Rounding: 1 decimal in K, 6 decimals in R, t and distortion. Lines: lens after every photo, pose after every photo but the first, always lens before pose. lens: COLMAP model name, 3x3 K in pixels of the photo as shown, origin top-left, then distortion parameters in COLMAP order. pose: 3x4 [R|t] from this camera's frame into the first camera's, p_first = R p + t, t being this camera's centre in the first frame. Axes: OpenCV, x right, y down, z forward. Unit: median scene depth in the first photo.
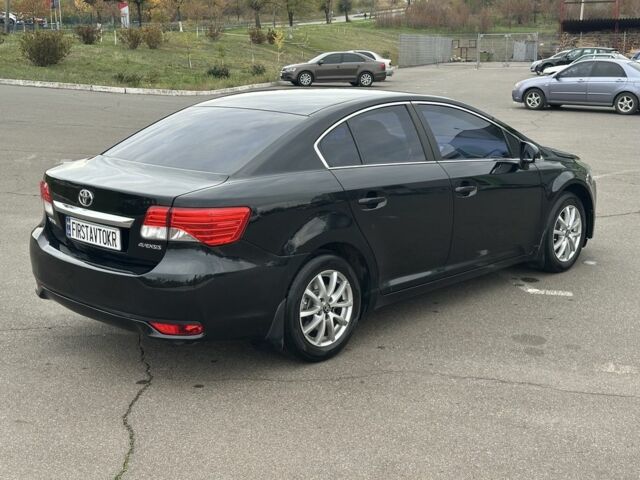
lens RADIAL K [[884.2, 0, 320.0], [0, 884.2, 240.0], [0, 0, 1]] dist [0.216839, -0.463747]
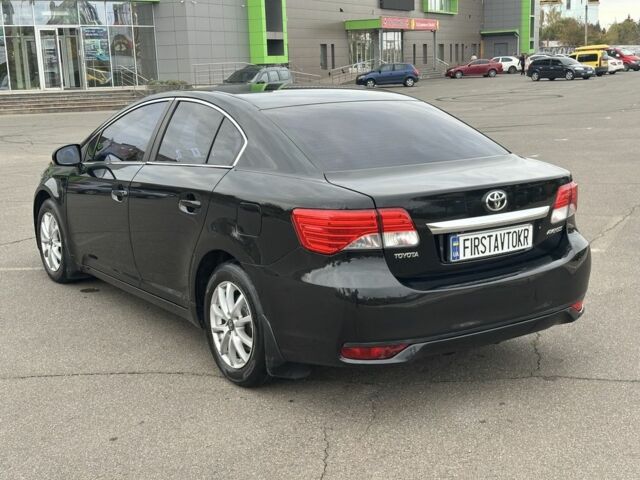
lens RADIAL K [[884.2, 0, 320.0], [0, 884.2, 240.0], [0, 0, 1]] dist [0.216839, -0.463747]
pose [[0.191675, -0.189006, 0.963088, -1.068349], [0.228318, 0.962948, 0.143538, -0.163639], [-0.954532, 0.192377, 0.227726, 0.935885]]
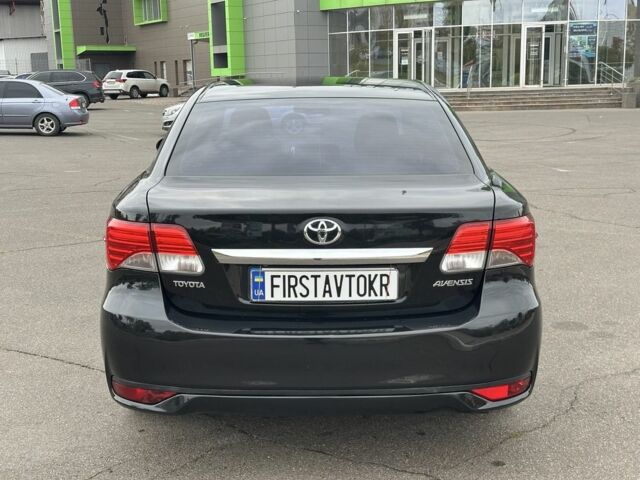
lens RADIAL K [[884.2, 0, 320.0], [0, 884.2, 240.0], [0, 0, 1]] dist [0.216839, -0.463747]
pose [[0.708085, -0.133220, 0.693446, -0.680487], [0.155621, 0.987337, 0.030775, -0.058622], [-0.688765, 0.086123, 0.719851, 0.518663]]
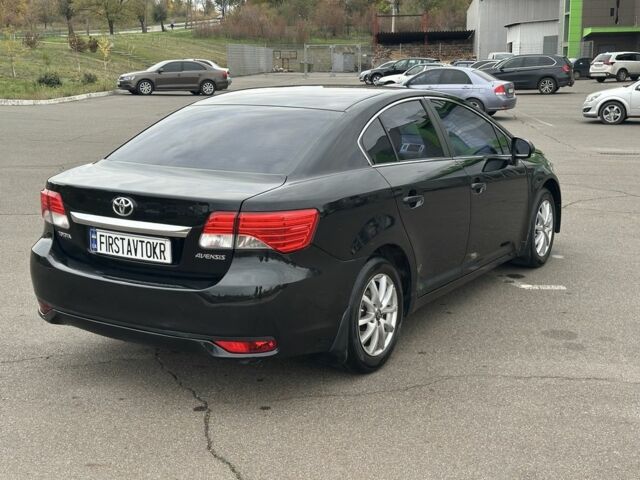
lens RADIAL K [[884.2, 0, 320.0], [0, 884.2, 240.0], [0, 0, 1]] dist [0.216839, -0.463747]
pose [[0.978709, -0.044330, 0.200406, -0.239347], [0.046708, 0.998883, -0.007151, 0.001624], [-0.199865, 0.016359, 0.979687, 0.089193]]
